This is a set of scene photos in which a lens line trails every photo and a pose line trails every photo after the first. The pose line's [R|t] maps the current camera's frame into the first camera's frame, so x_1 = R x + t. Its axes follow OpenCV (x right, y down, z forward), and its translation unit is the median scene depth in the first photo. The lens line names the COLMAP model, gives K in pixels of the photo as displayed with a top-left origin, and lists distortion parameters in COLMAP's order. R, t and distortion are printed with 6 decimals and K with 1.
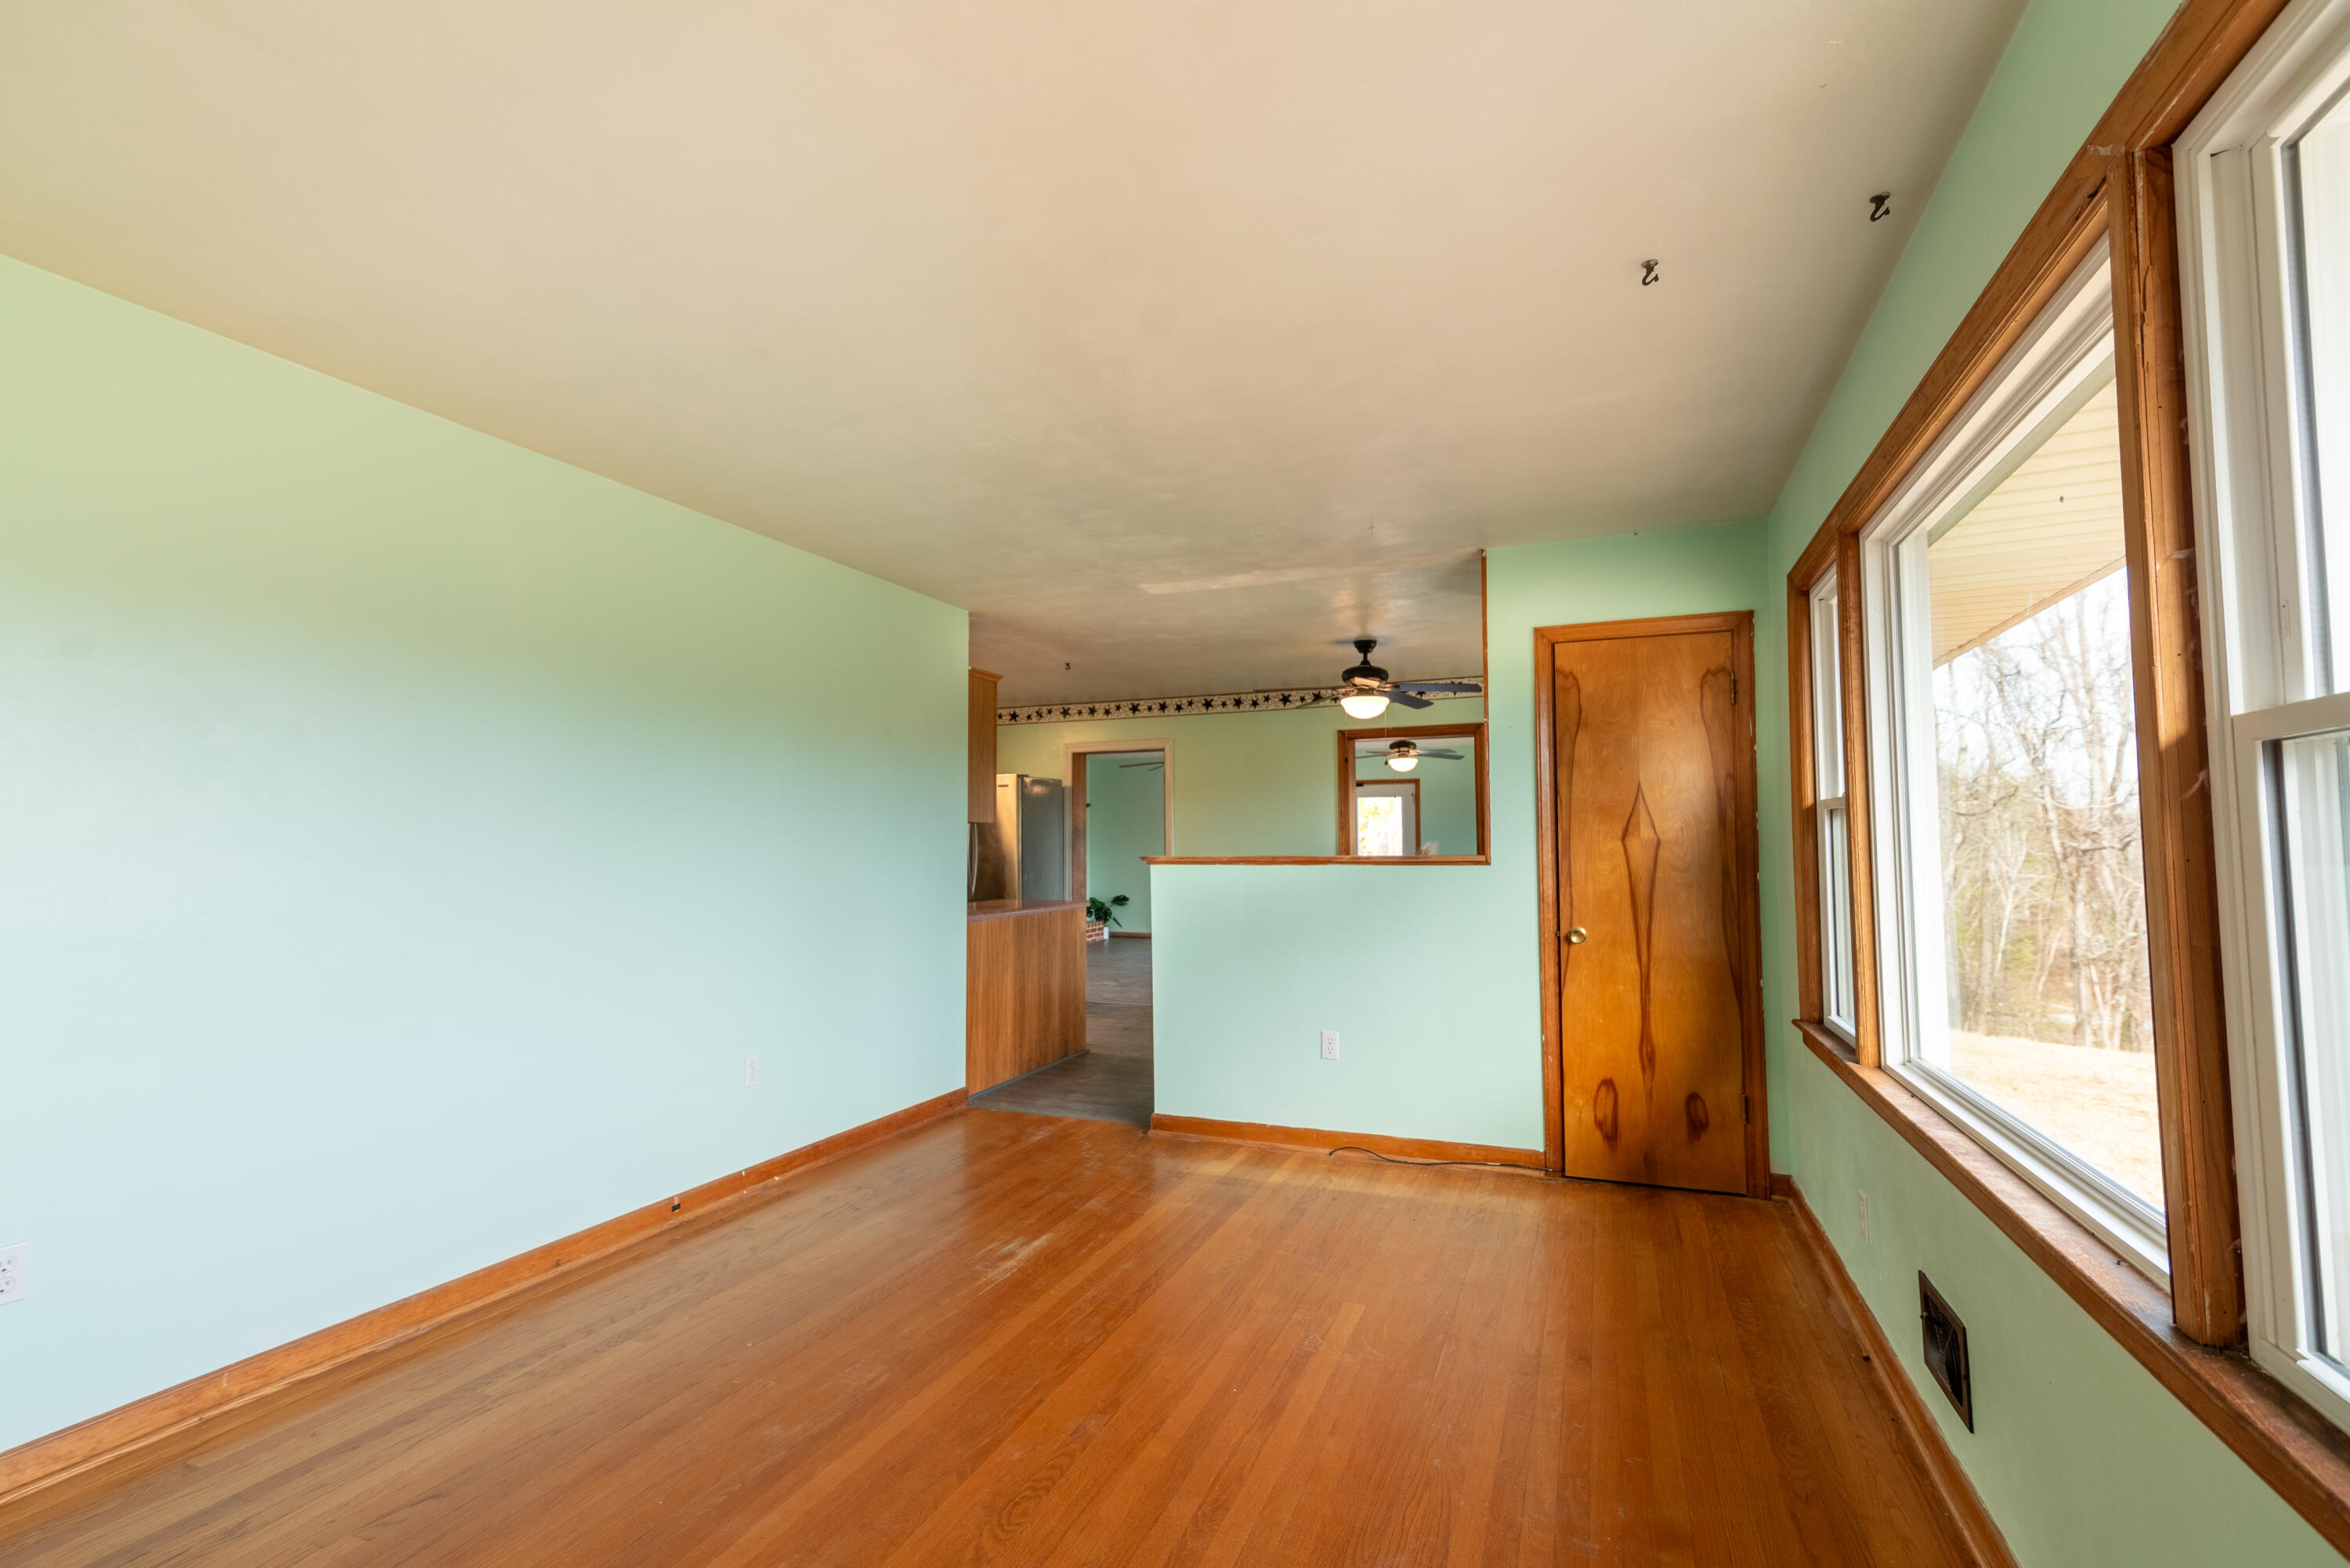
lens RADIAL K [[1065.1, 0, 1172.8], [0, 1065.1, 789.8], [0, 0, 1]] dist [0.011844, -0.000362]
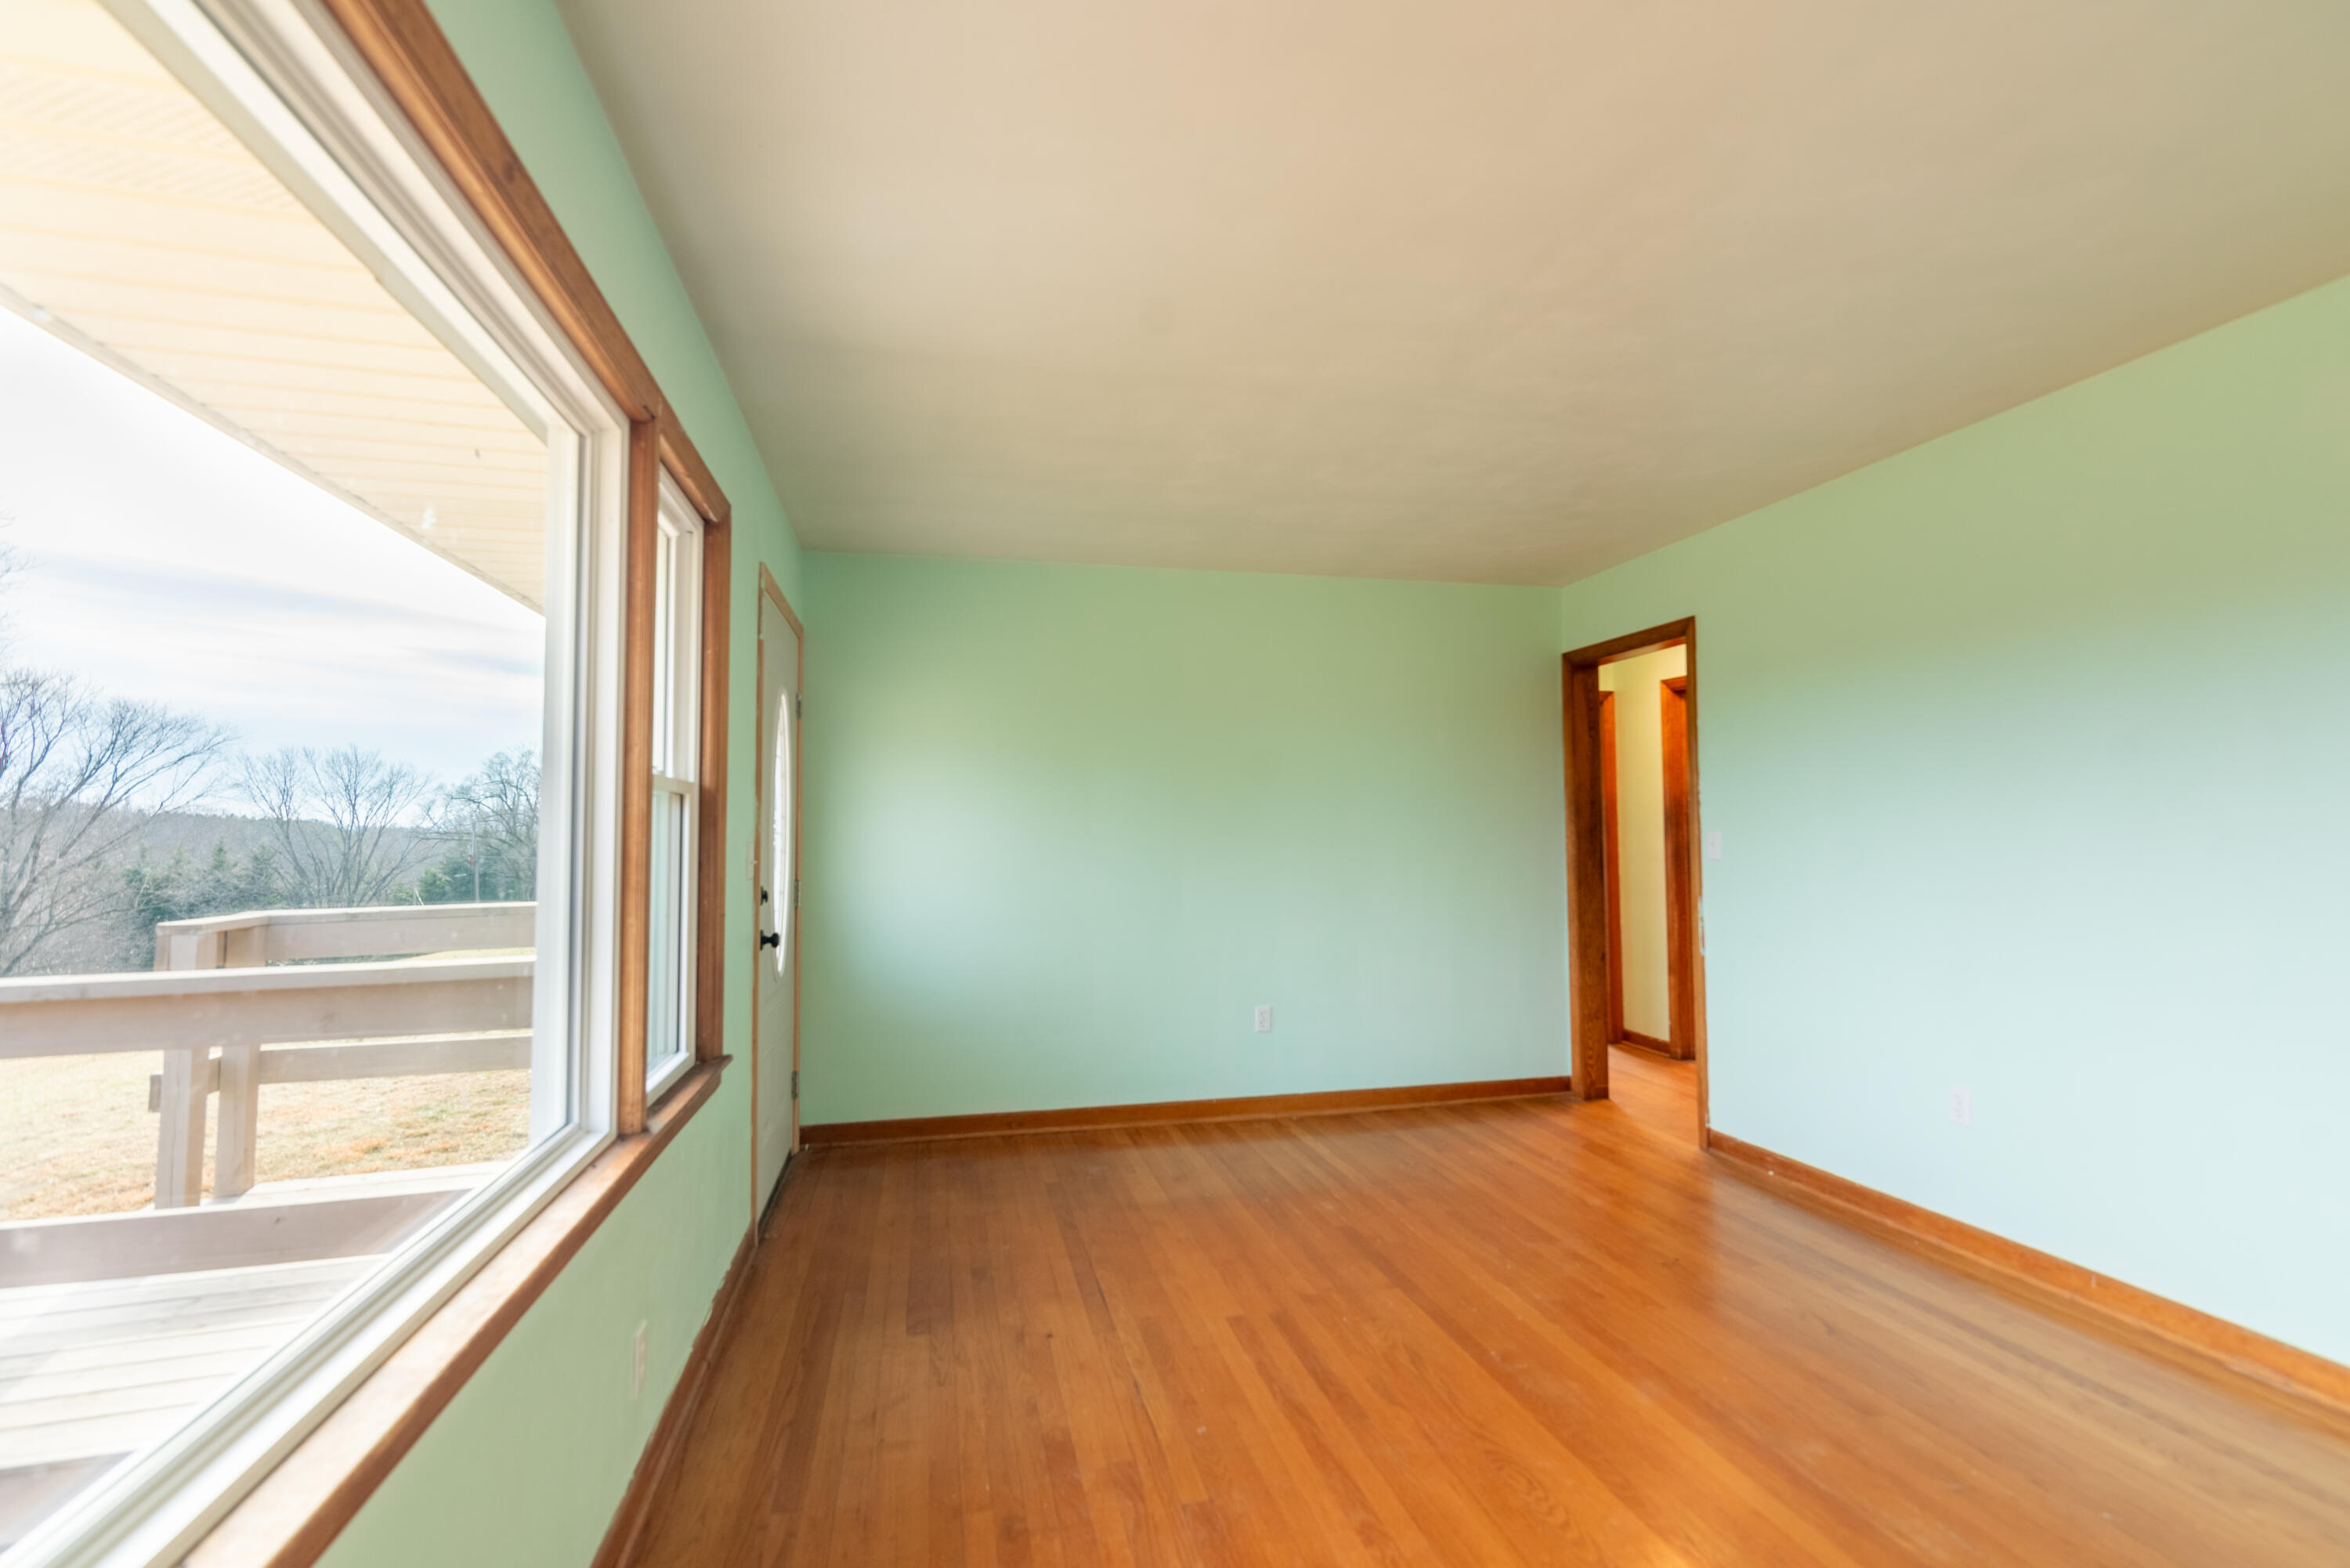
lens RADIAL K [[1065.1, 0, 1172.8], [0, 1065.1, 789.8], [0, 0, 1]] dist [0.011844, -0.000362]
pose [[-0.819687, -0.011790, -0.572690, 0.625438], [0.041350, 0.995962, -0.079689, 0.073203], [0.571317, -0.089000, -0.815889, 1.473844]]
